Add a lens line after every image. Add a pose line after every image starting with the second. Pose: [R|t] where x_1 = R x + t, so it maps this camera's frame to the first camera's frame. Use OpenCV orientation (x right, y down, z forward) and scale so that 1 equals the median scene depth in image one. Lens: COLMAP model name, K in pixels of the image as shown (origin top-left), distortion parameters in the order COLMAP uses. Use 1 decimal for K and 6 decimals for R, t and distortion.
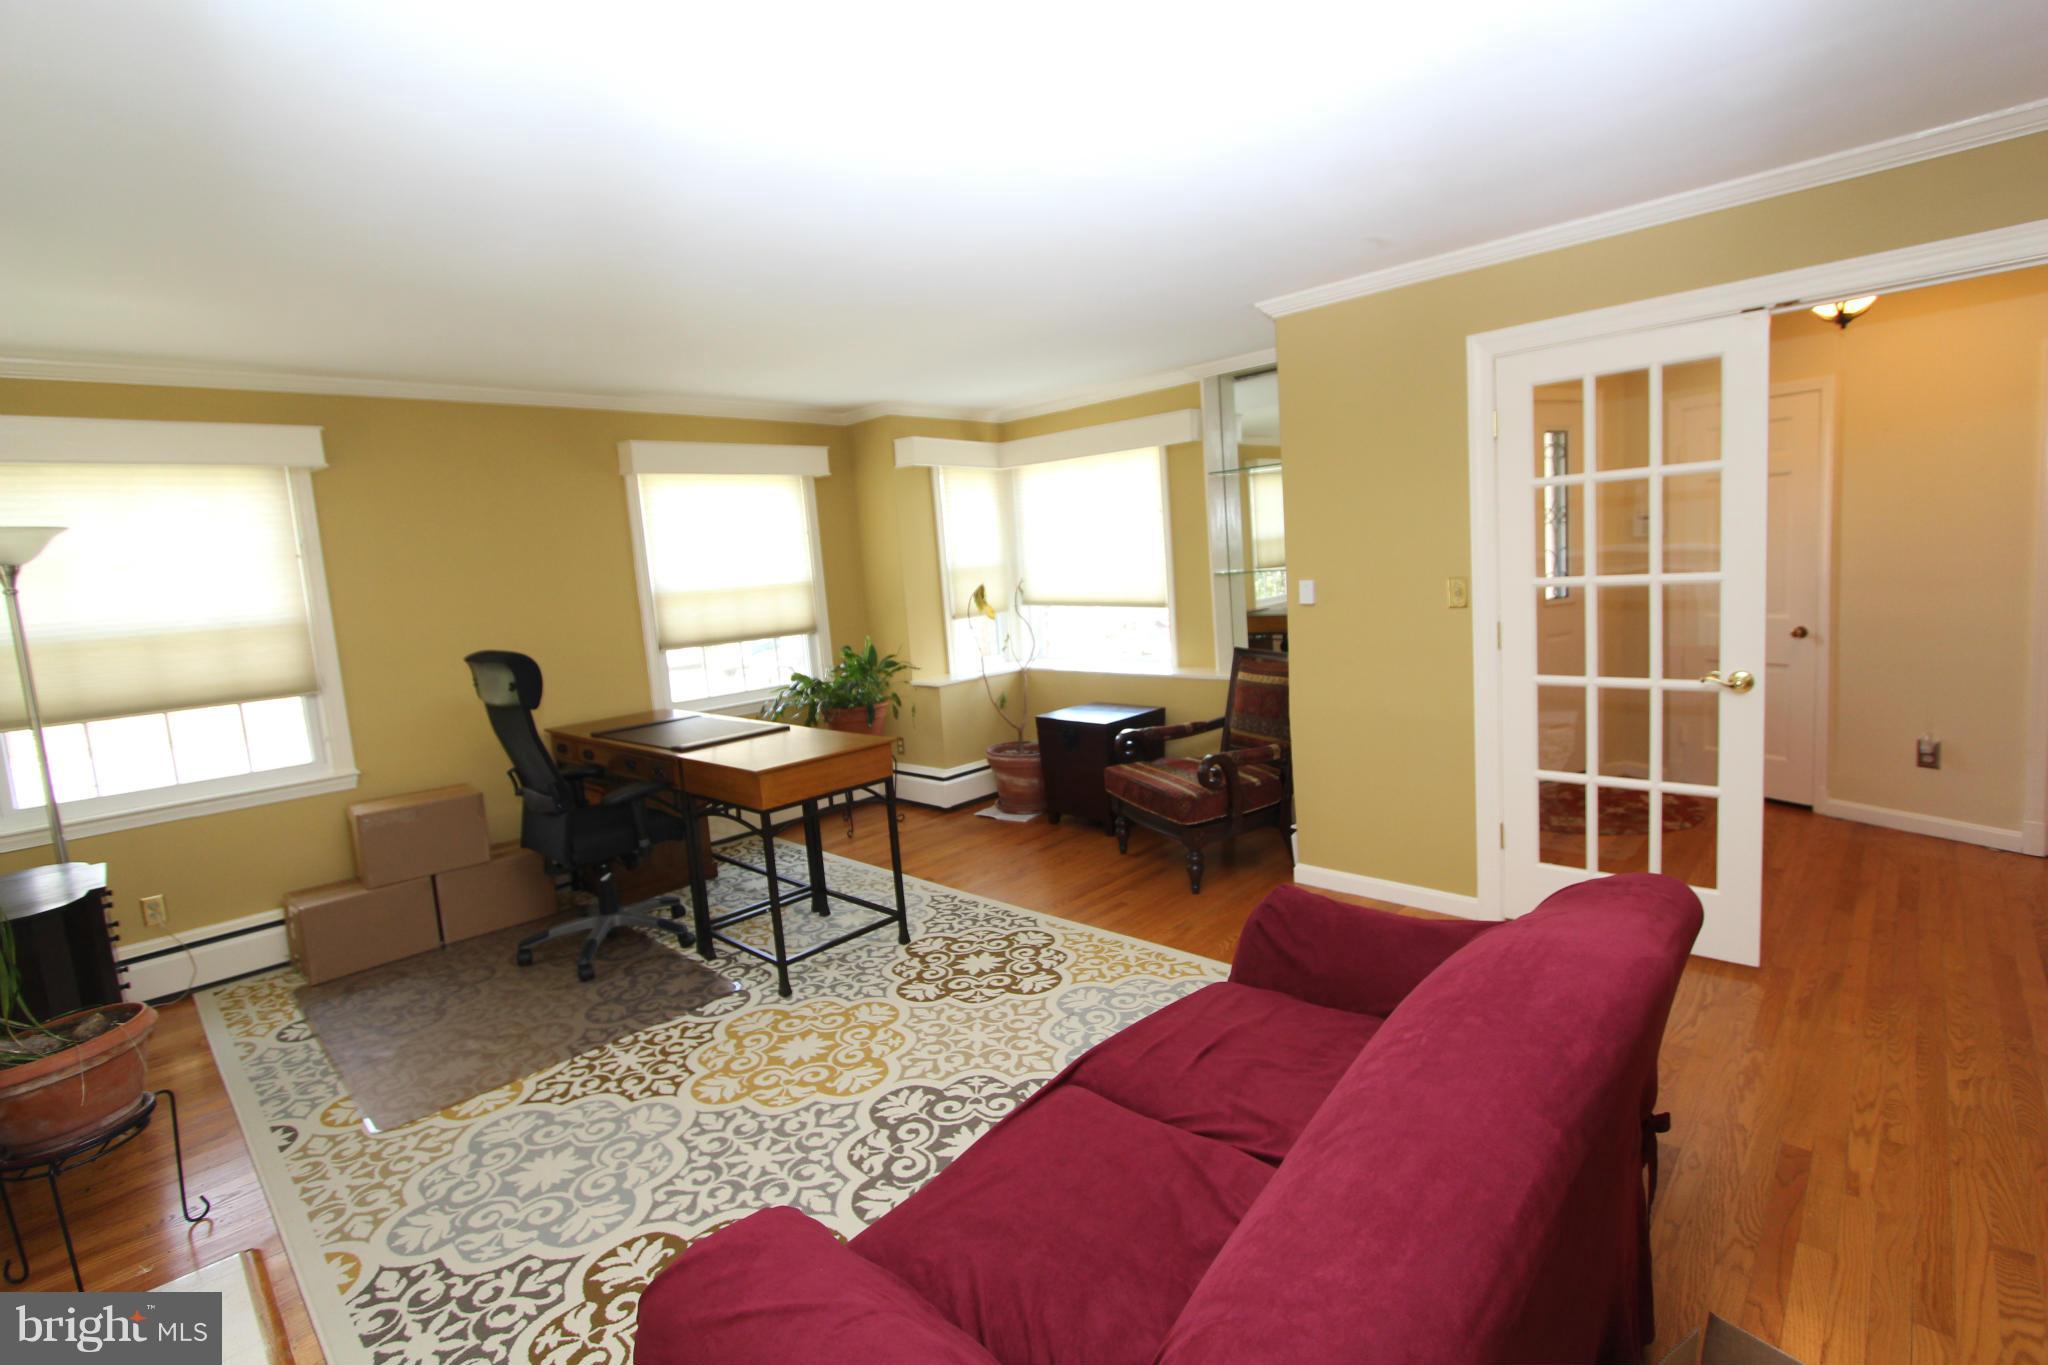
lens RADIAL K [[930.4, 0, 1024.4], [0, 930.4, 667.8], [0, 0, 1]] dist [-0.018838, 0.001164]
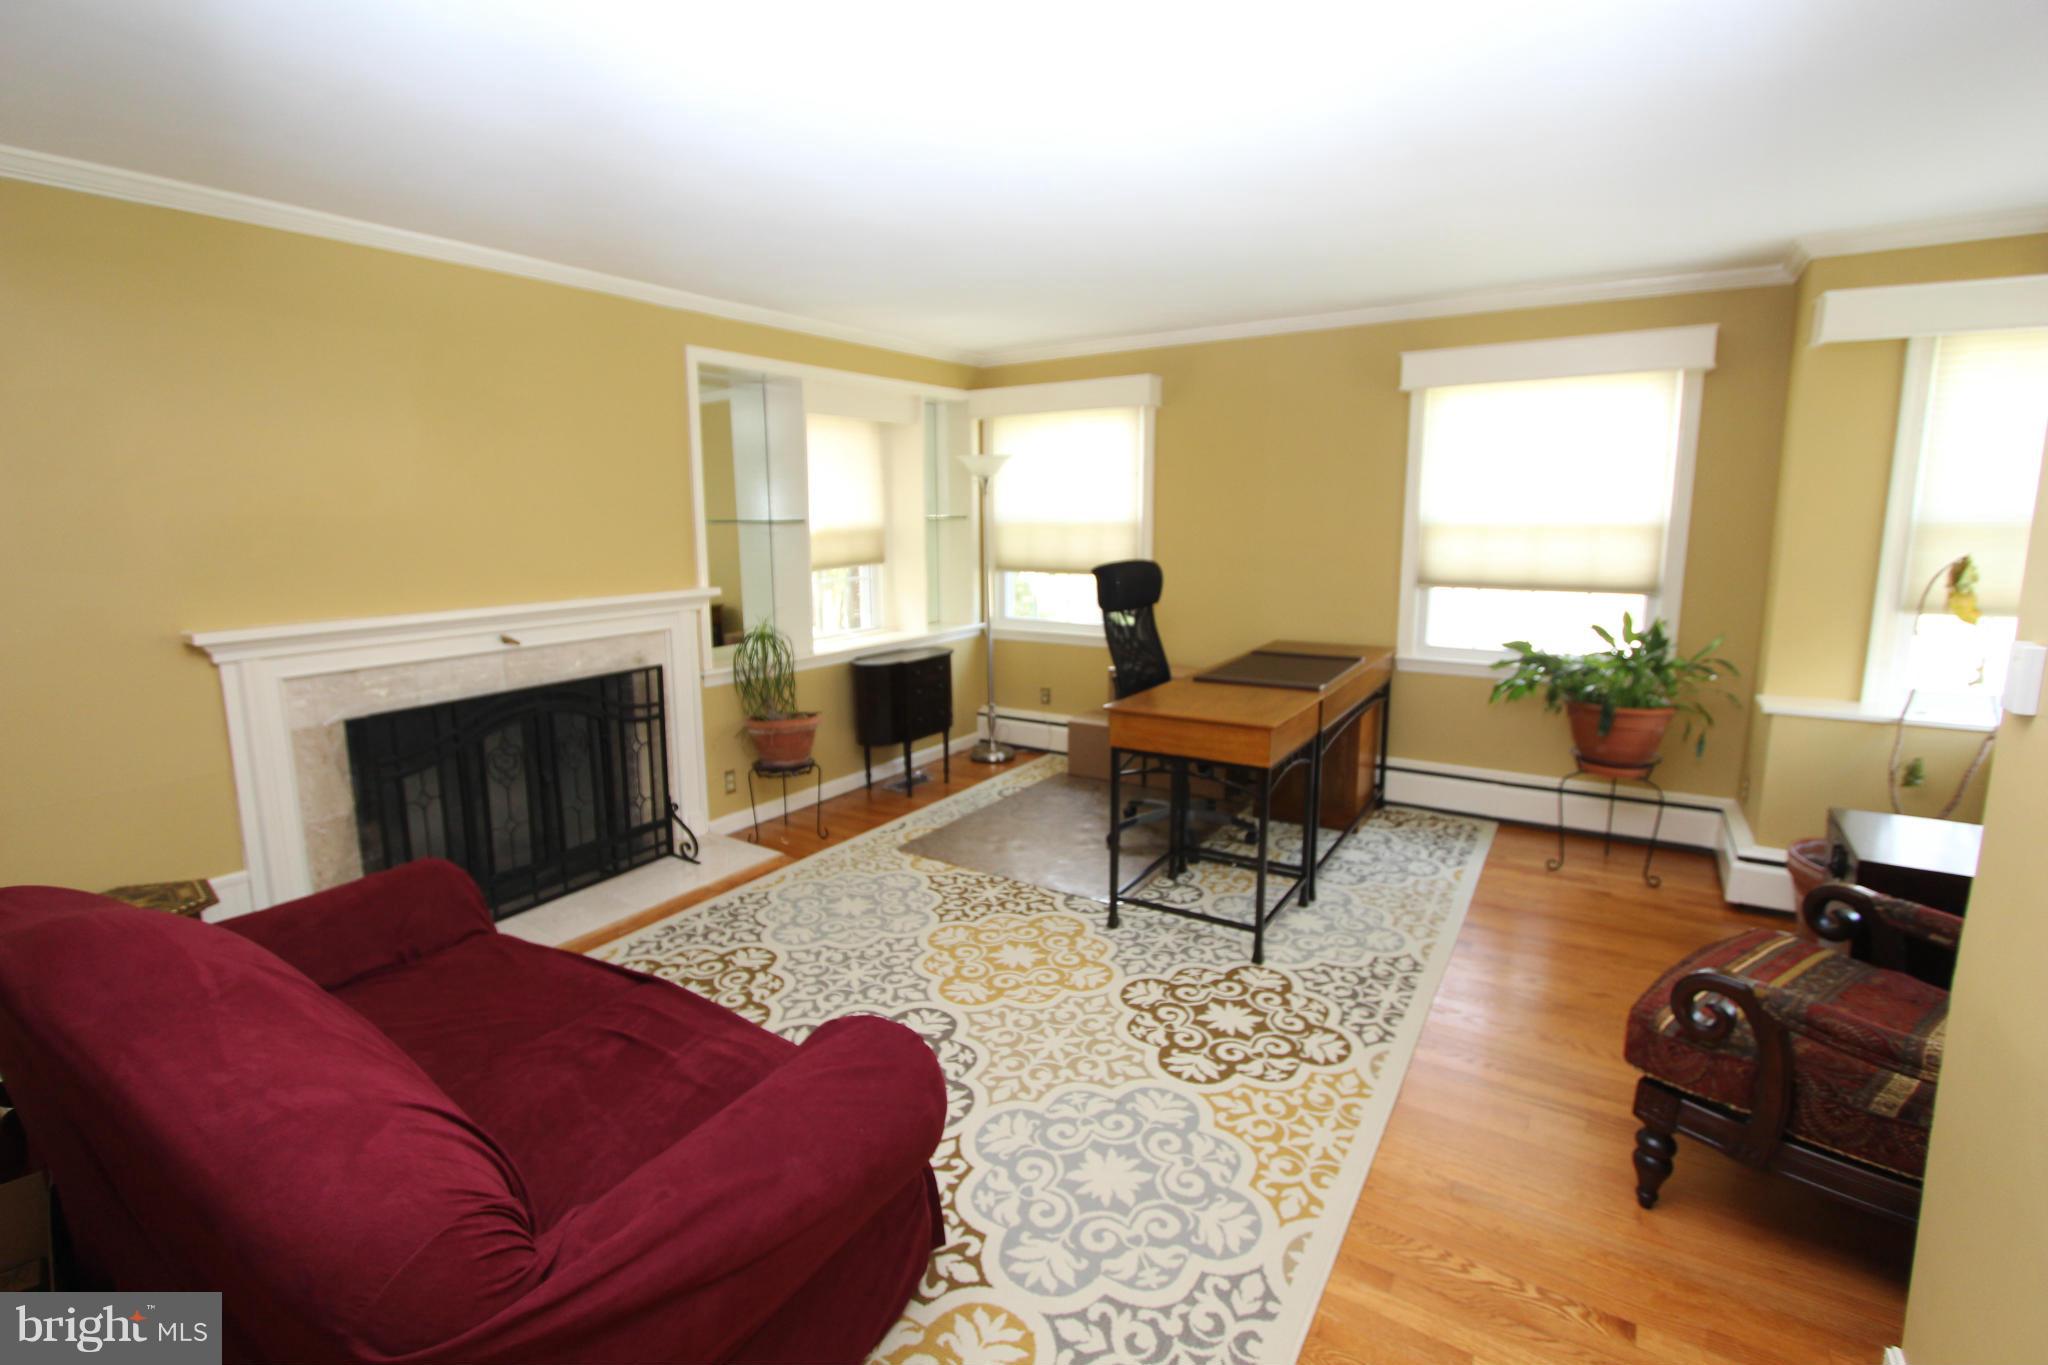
lens RADIAL K [[930.4, 0, 1024.4], [0, 930.4, 667.8], [0, 0, 1]] dist [-0.018838, 0.001164]
pose [[0.201633, 0.221379, -0.954115, 0.608726], [-0.125809, 0.971907, 0.198919, -0.108344], [0.971348, 0.079928, 0.223820, 0.633768]]
